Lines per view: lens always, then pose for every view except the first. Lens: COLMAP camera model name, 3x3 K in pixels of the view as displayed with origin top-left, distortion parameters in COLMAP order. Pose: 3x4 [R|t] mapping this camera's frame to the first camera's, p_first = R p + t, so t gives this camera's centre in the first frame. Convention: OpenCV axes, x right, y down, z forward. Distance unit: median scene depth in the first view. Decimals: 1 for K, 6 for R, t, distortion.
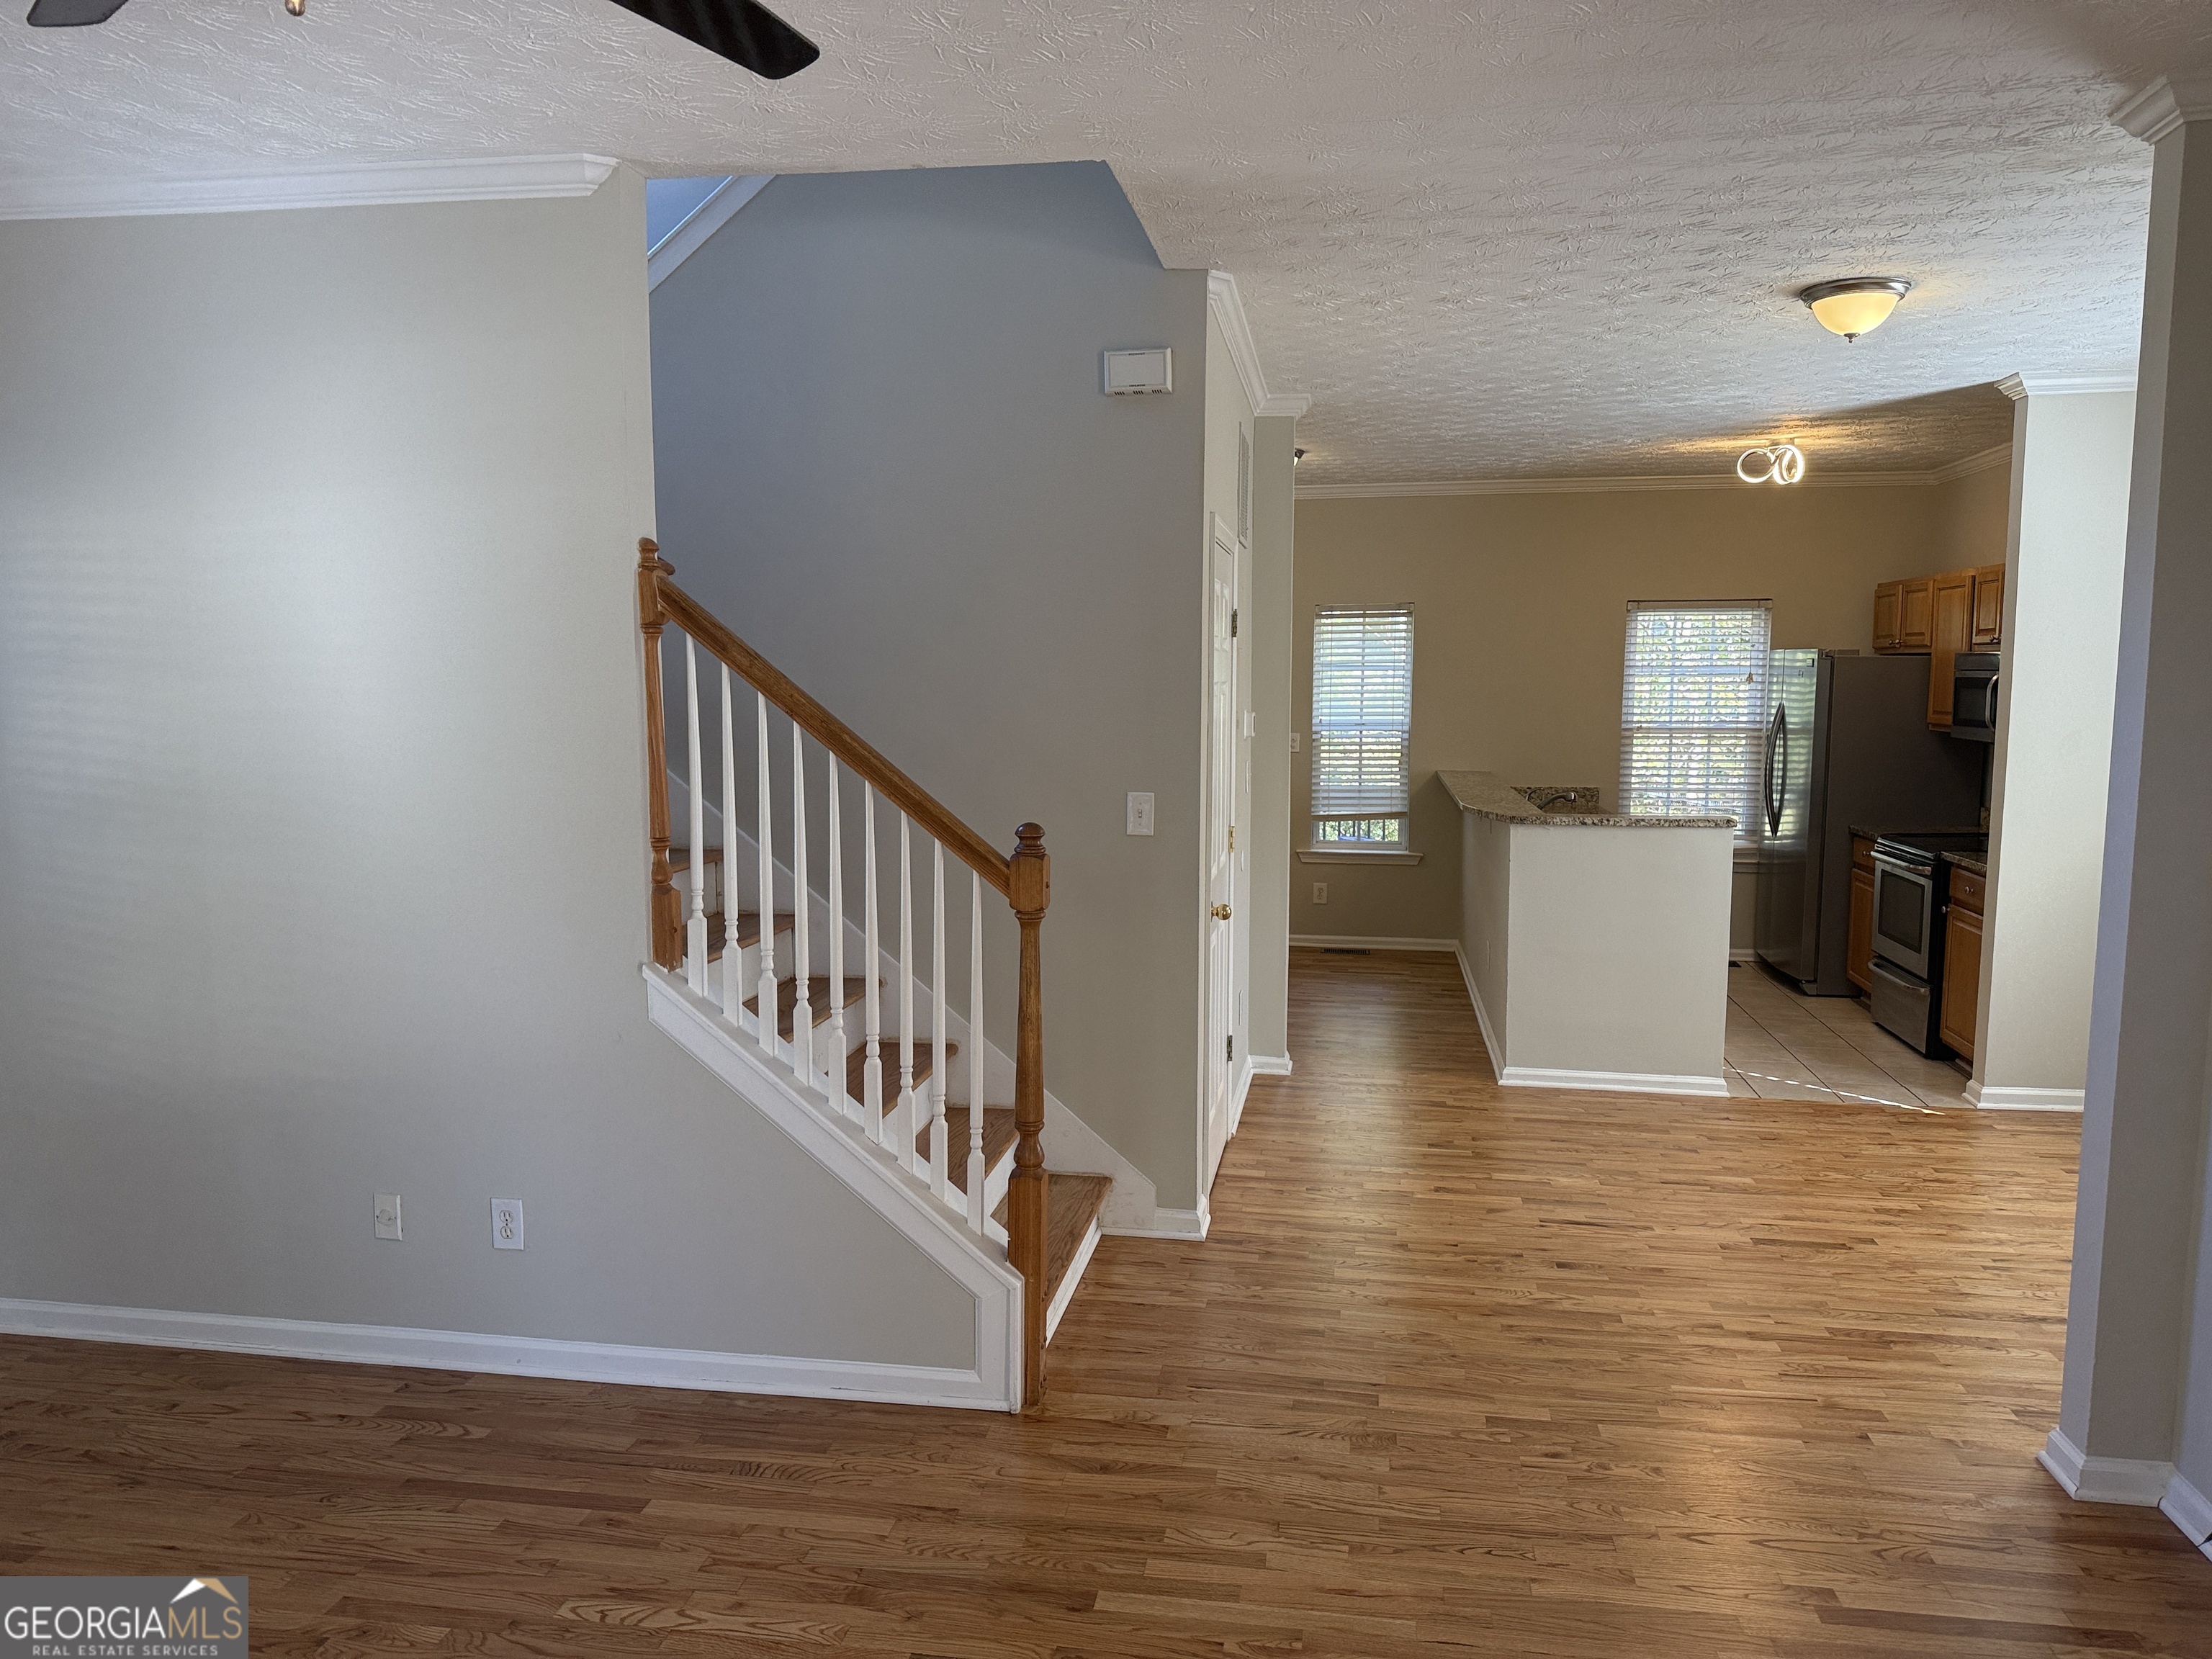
lens RADIAL K [[1562.5, 0, 1103.9], [0, 1562.5, 837.8], [0, 0, 1]] dist [0.072413, -0.087800]
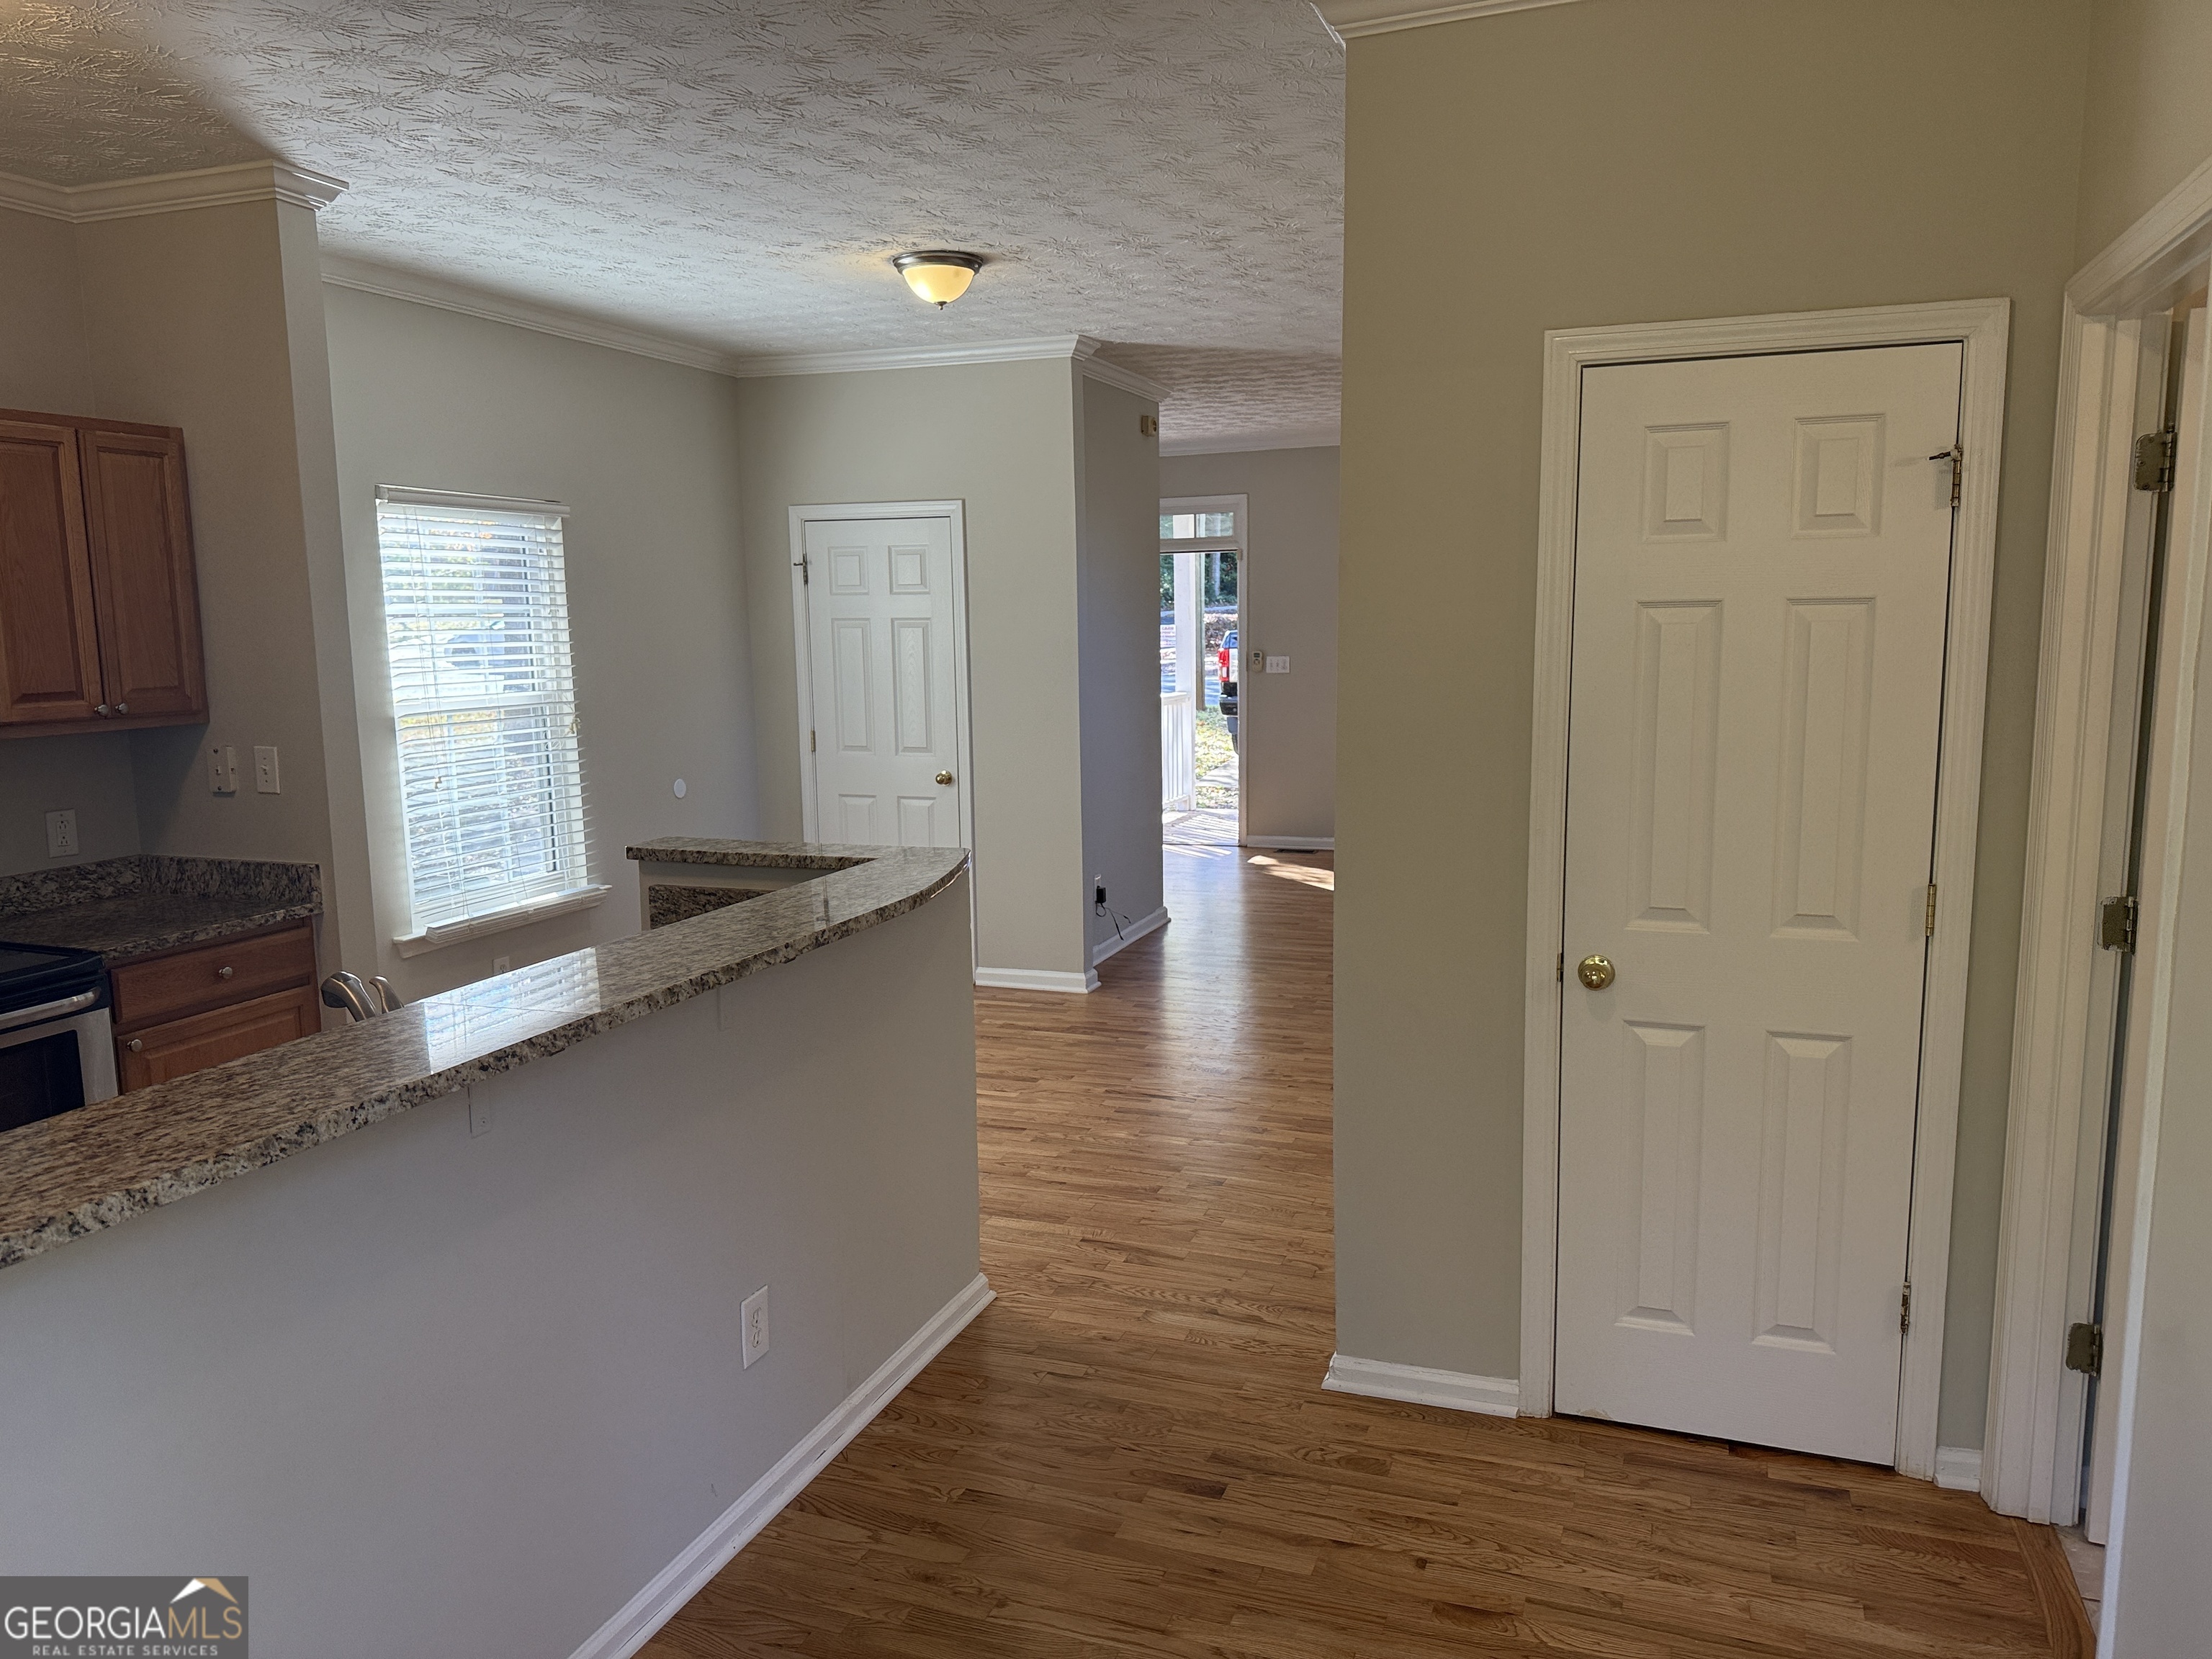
lens RADIAL K [[1536.1, 0, 1099.2], [0, 1536.1, 843.1], [0, 0, 1]] dist [0.132485, -0.199045]
pose [[-0.980502, -0.016186, 0.195842, 0.177852], [0.032179, 0.969925, 0.241267, -0.236735], [-0.193857, 0.242864, -0.950493, 2.523494]]
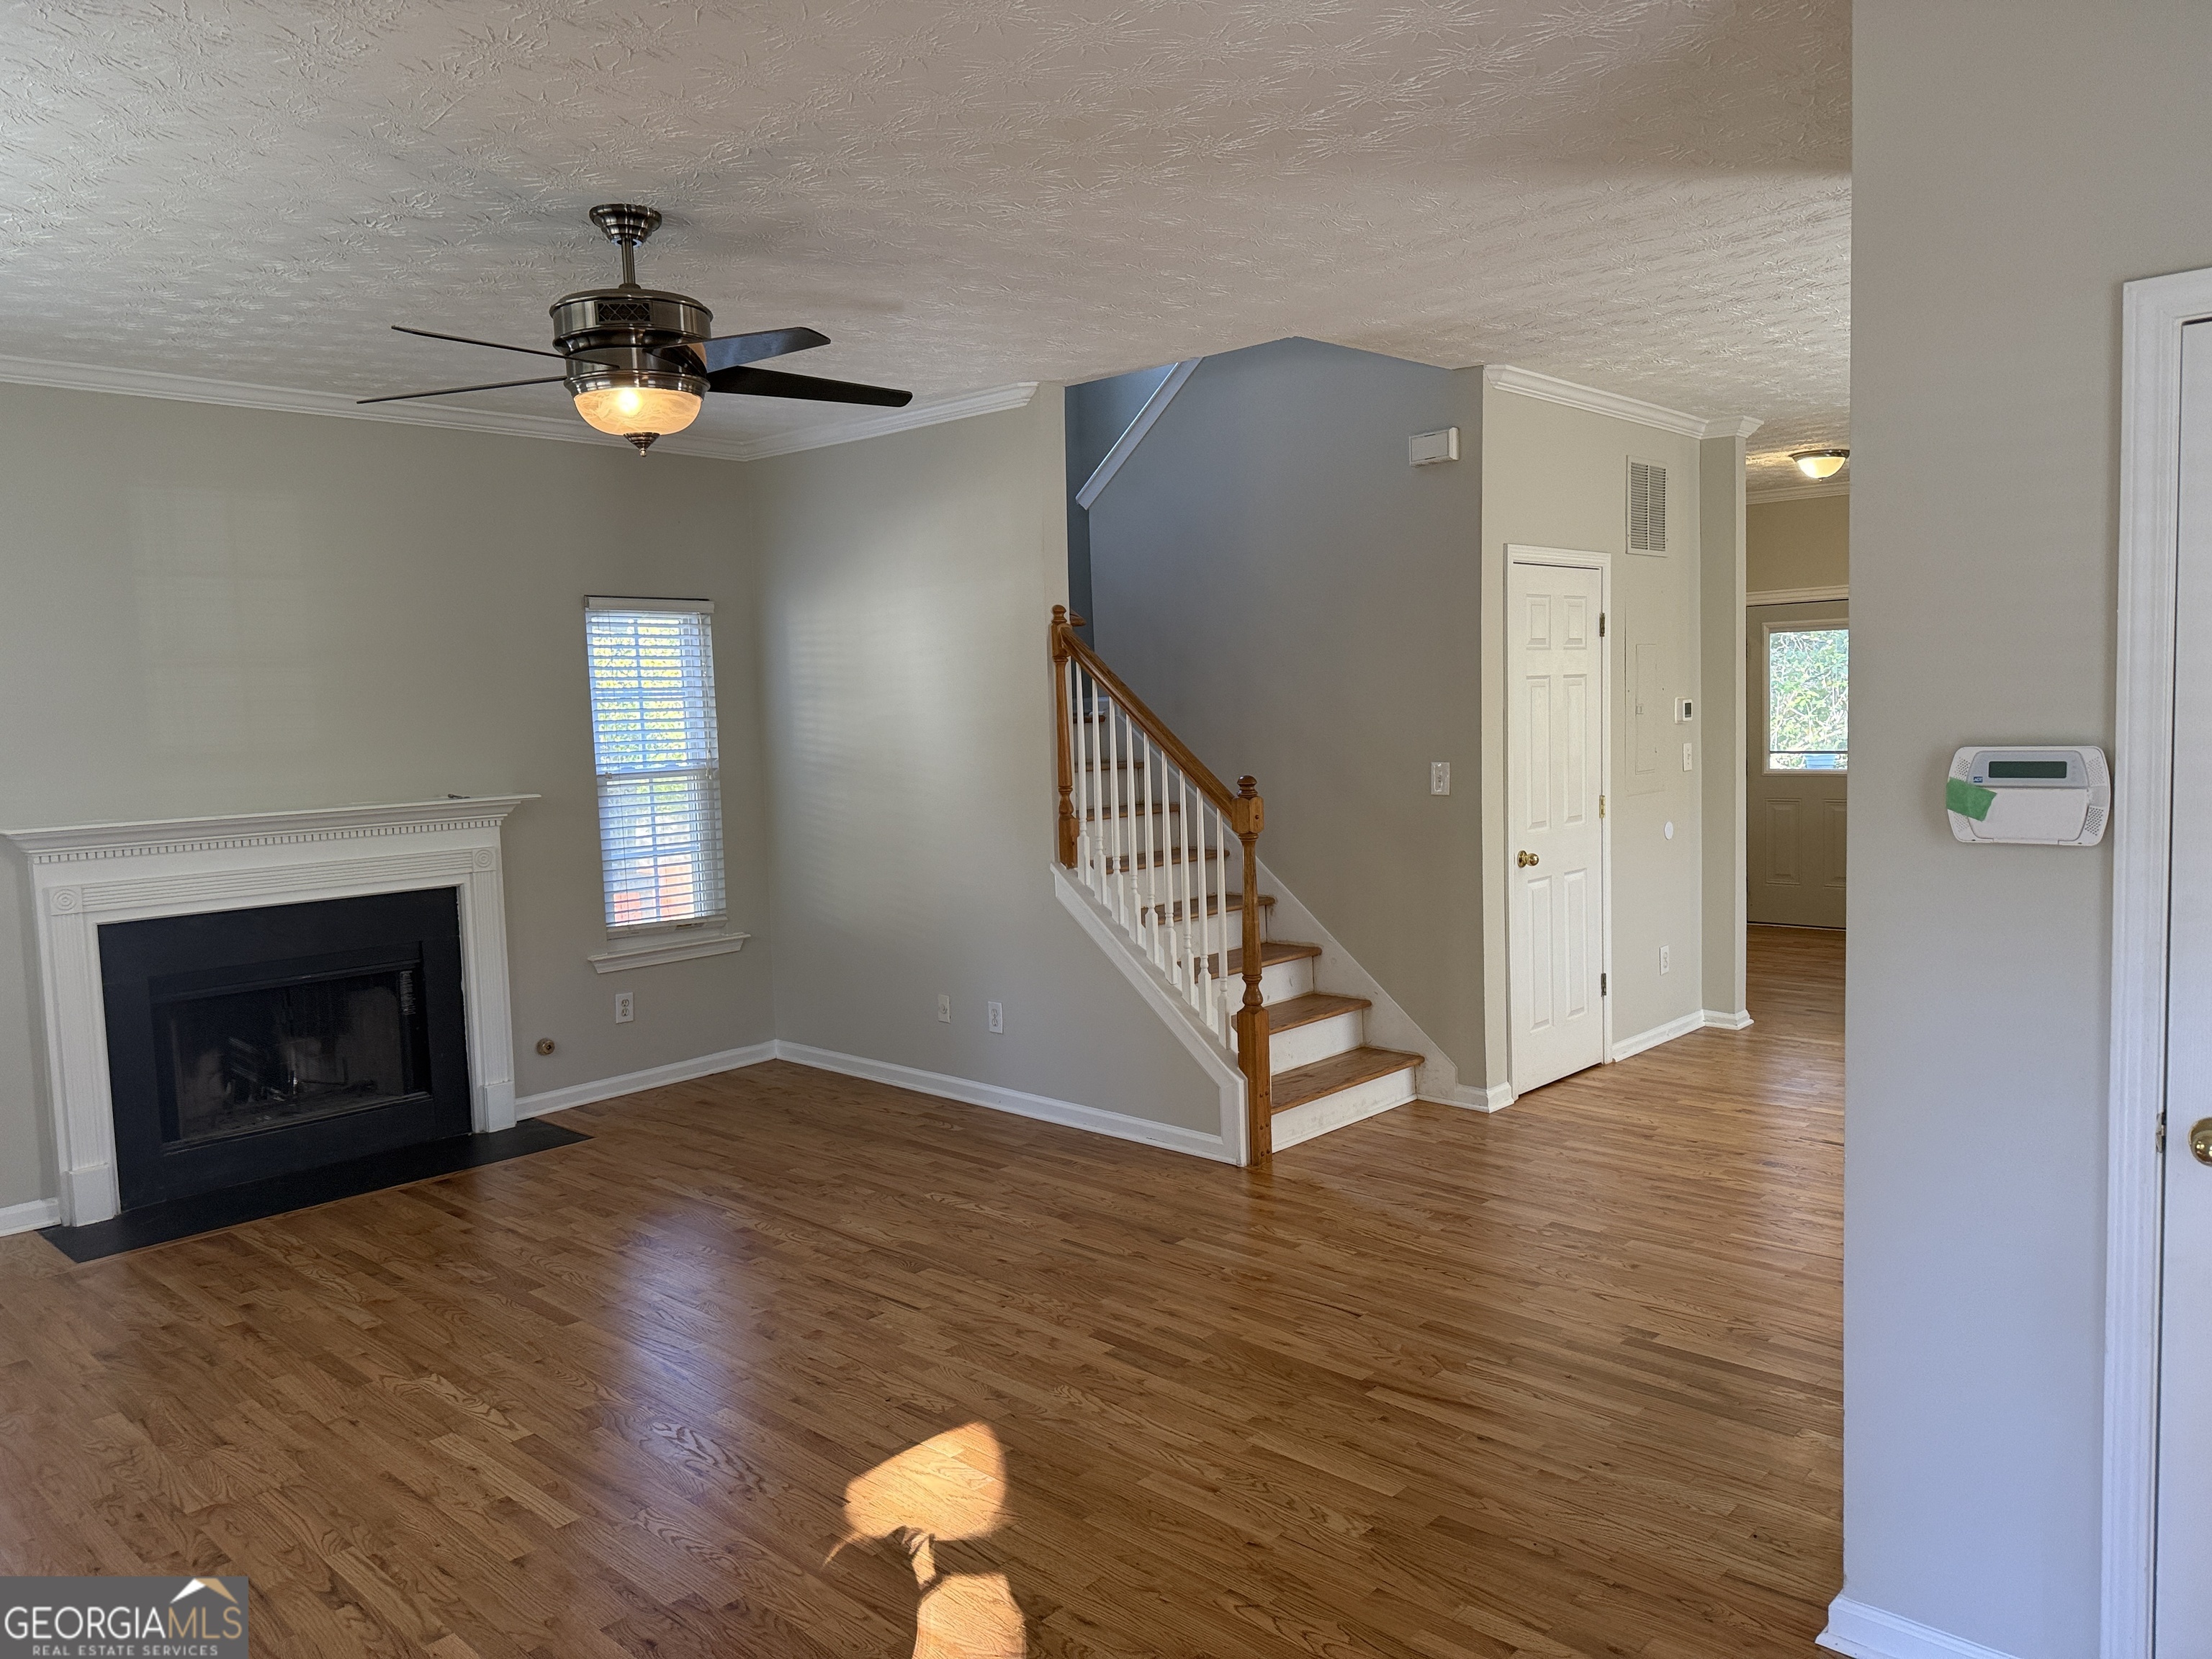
lens RADIAL K [[1555.6, 0, 1087.8], [0, 1555.6, 818.8], [0, 0, 1]] dist [0.109146, -0.132398]
pose [[0.827423, 0.016605, -0.561334, 0.625197], [-0.026916, 0.999587, -0.010106, 0.047889], [0.560934, 0.023471, 0.827528, -0.312296]]
